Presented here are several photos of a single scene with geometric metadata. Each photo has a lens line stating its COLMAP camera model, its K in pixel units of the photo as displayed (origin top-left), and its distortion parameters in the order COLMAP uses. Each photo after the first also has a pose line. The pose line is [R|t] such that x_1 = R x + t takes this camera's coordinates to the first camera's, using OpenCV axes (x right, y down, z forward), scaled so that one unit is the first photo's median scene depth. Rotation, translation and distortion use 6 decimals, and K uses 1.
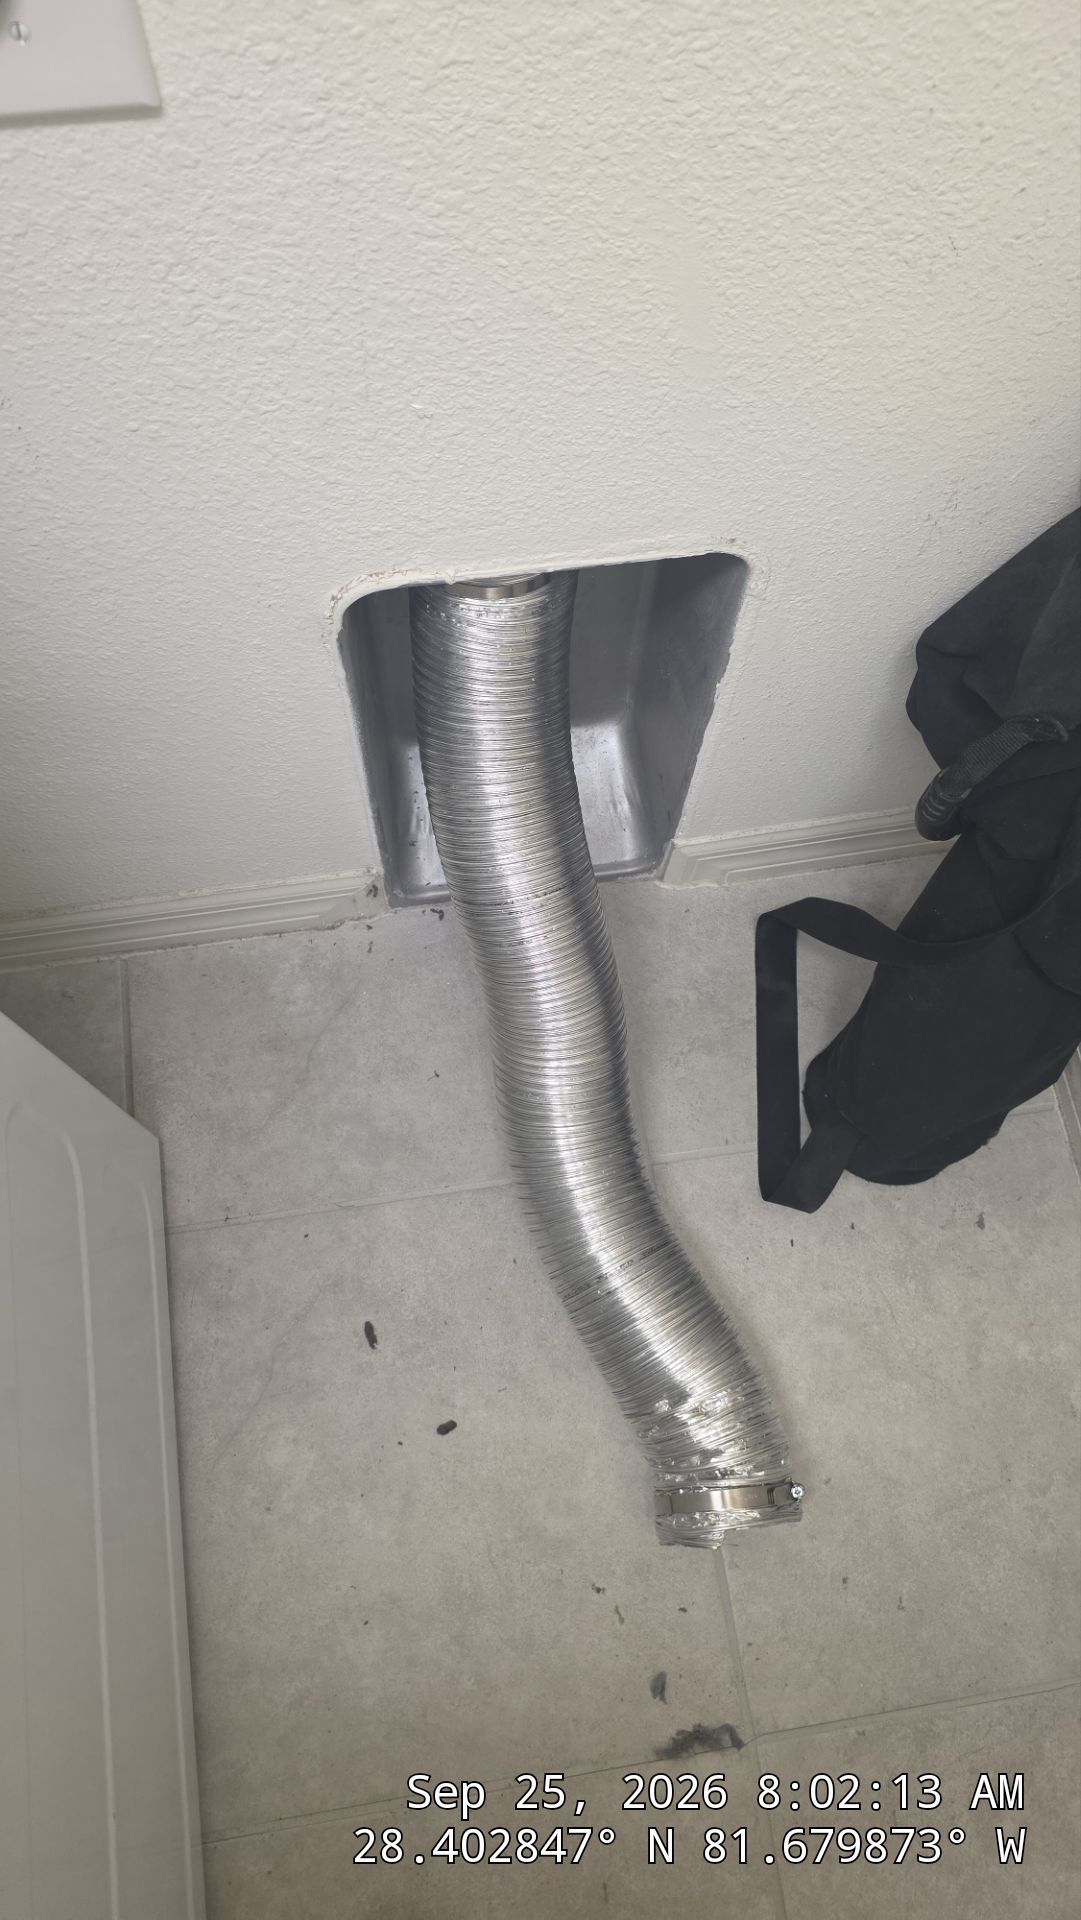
lens RADIAL K [[1325.6, 0, 537.6], [0, 1325.6, 960.2], [0, 0, 1]] dist [-0.010175, -0.001506]
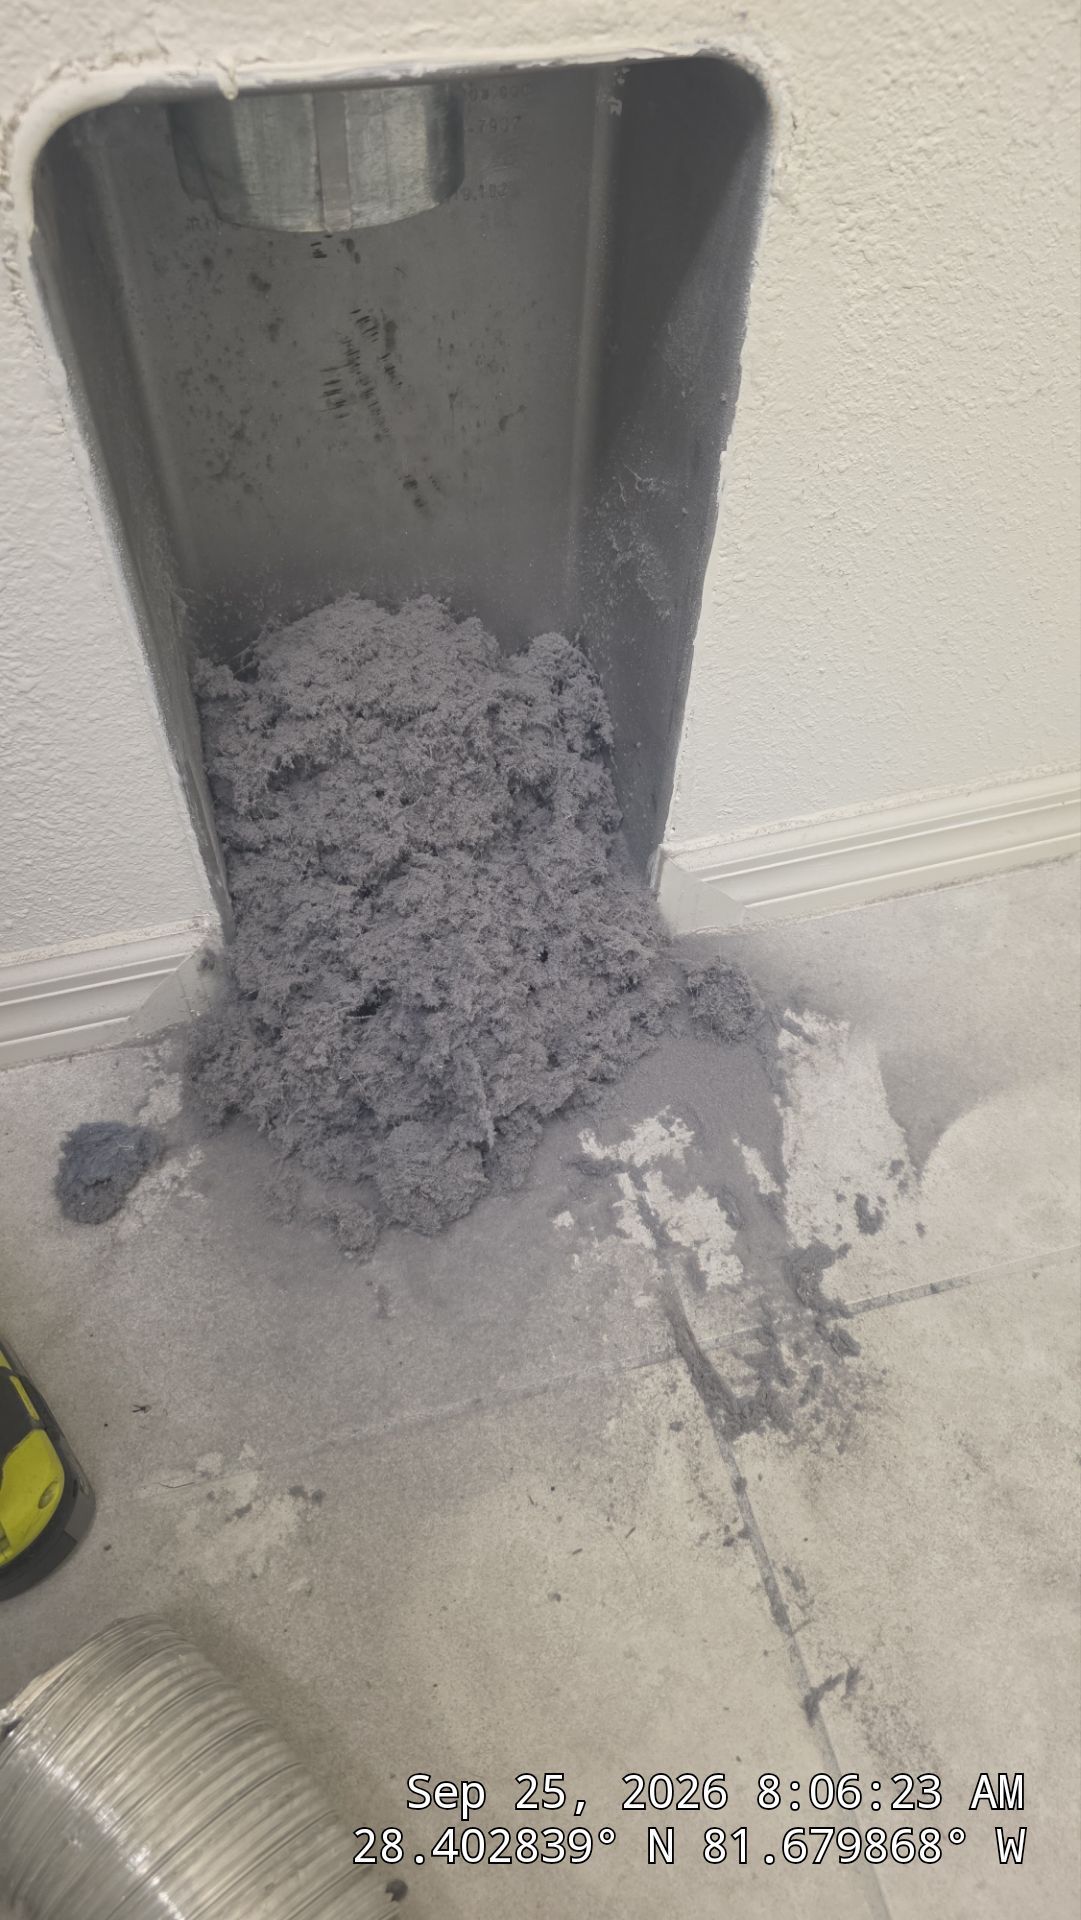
lens RADIAL K [[1325.6, 0, 544.8], [0, 1325.6, 959.0], [0, 0, 1]] dist [-0.010175, -0.001506]
pose [[0.992645, -0.098771, 0.070006, -0.008218], [0.113418, 0.960956, -0.252387, 0.129994], [-0.042344, 0.258470, 0.965091, 0.392024]]
